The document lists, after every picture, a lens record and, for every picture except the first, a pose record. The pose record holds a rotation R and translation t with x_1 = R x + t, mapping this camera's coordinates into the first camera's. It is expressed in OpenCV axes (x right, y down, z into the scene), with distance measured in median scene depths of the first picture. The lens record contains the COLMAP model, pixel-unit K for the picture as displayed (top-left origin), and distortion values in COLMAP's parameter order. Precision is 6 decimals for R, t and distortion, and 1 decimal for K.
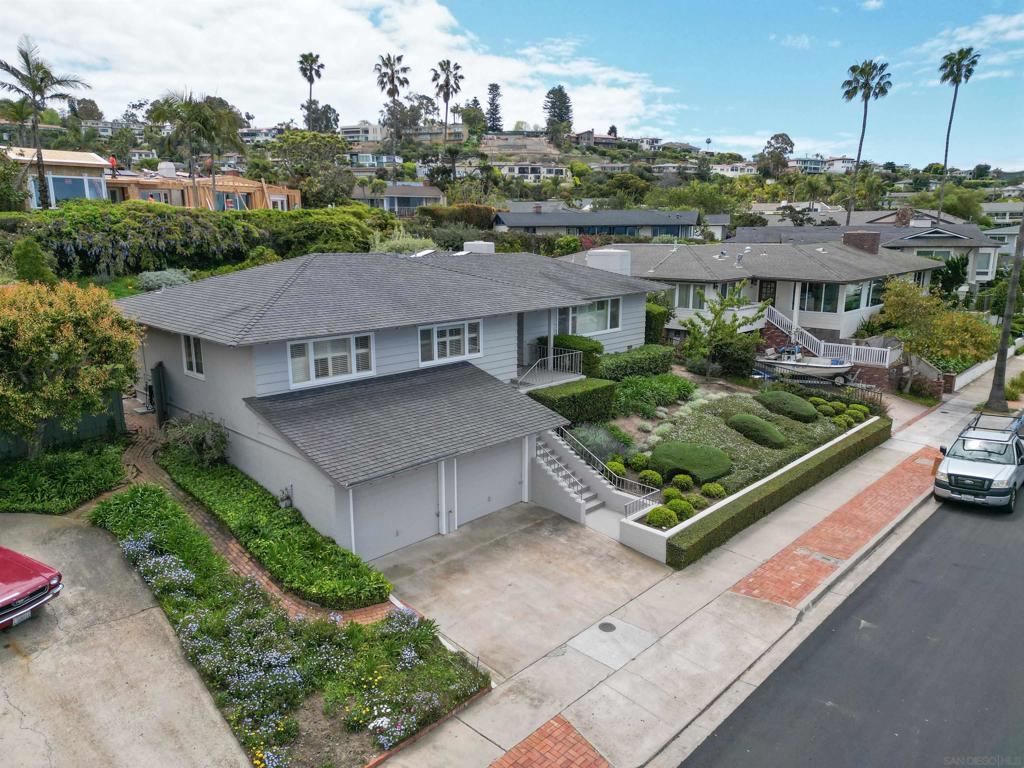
lens RADIAL K [[708.3, 0, 507.0], [0, 708.3, 382.6], [0, 0, 1]] dist [0.099390, -0.103638]
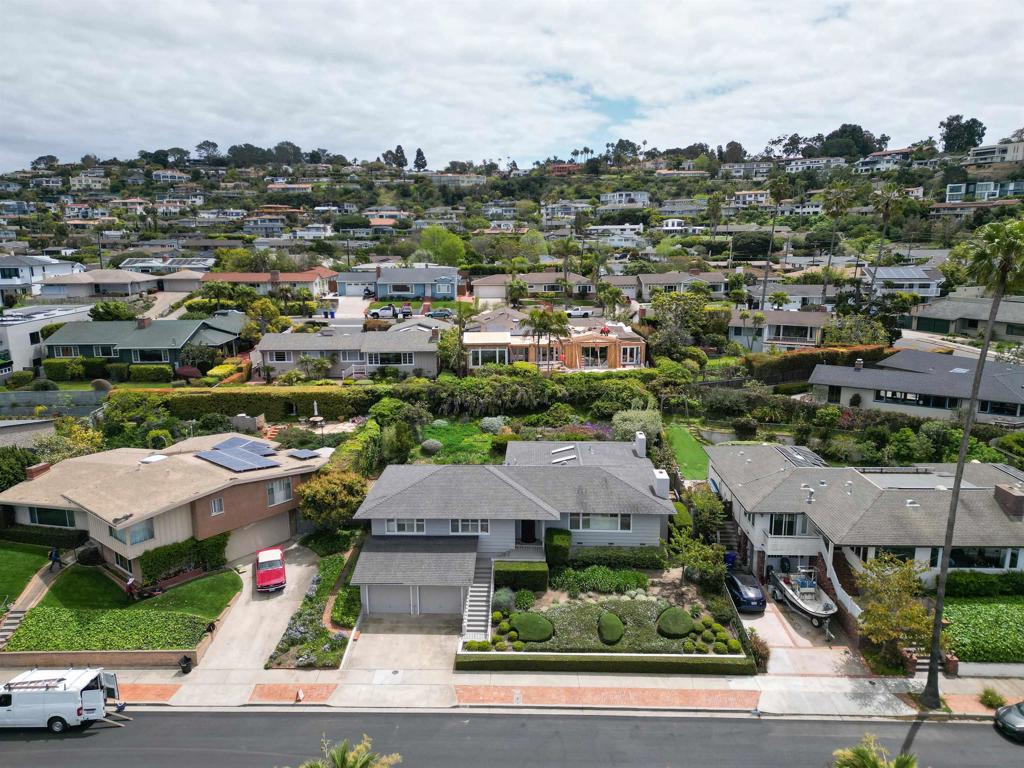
lens RADIAL K [[709.5, 0, 507.6], [0, 709.5, 386.3], [0, 0, 1]] dist [0.089360, -0.077968]
pose [[0.675290, 0.147652, -0.722622, 1.357237], [-0.150895, 0.986691, 0.060597, -0.567499], [0.721951, 0.068120, 0.688583, -0.352919]]
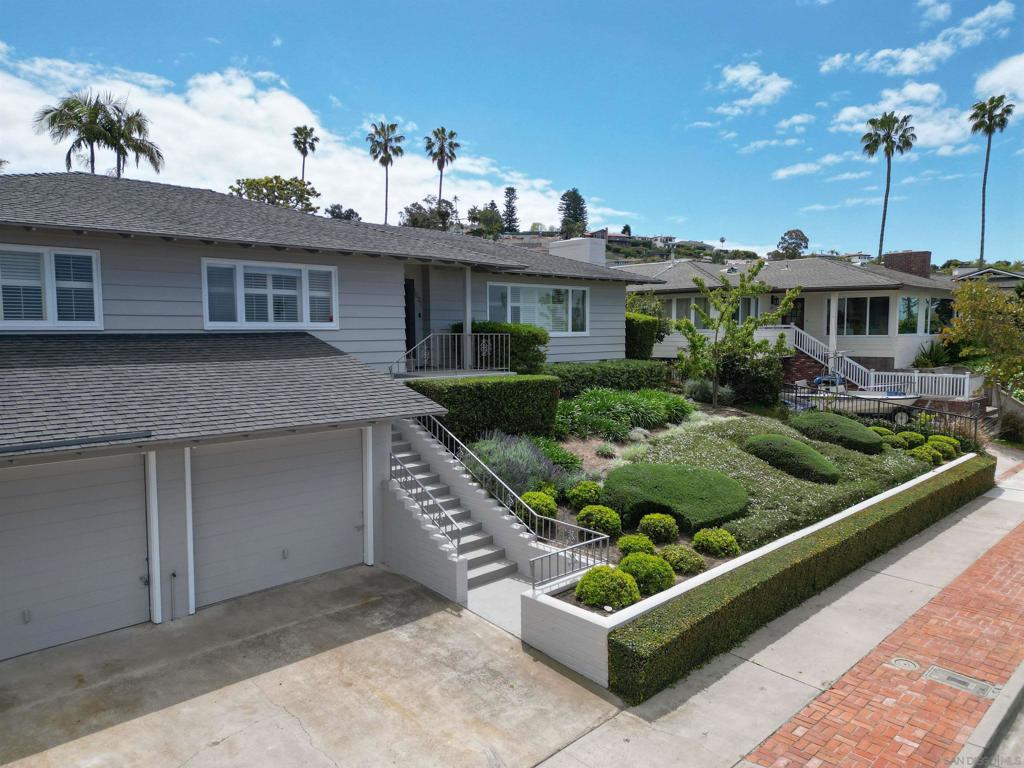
lens RADIAL K [[709.5, 0, 507.6], [0, 709.5, 386.3], [0, 0, 1]] dist [0.089360, -0.077968]
pose [[0.999610, 0.000701, -0.027913, 0.129362], [-0.004432, 0.990996, -0.133815, 0.094052], [0.027568, 0.133887, 0.990613, 0.393052]]
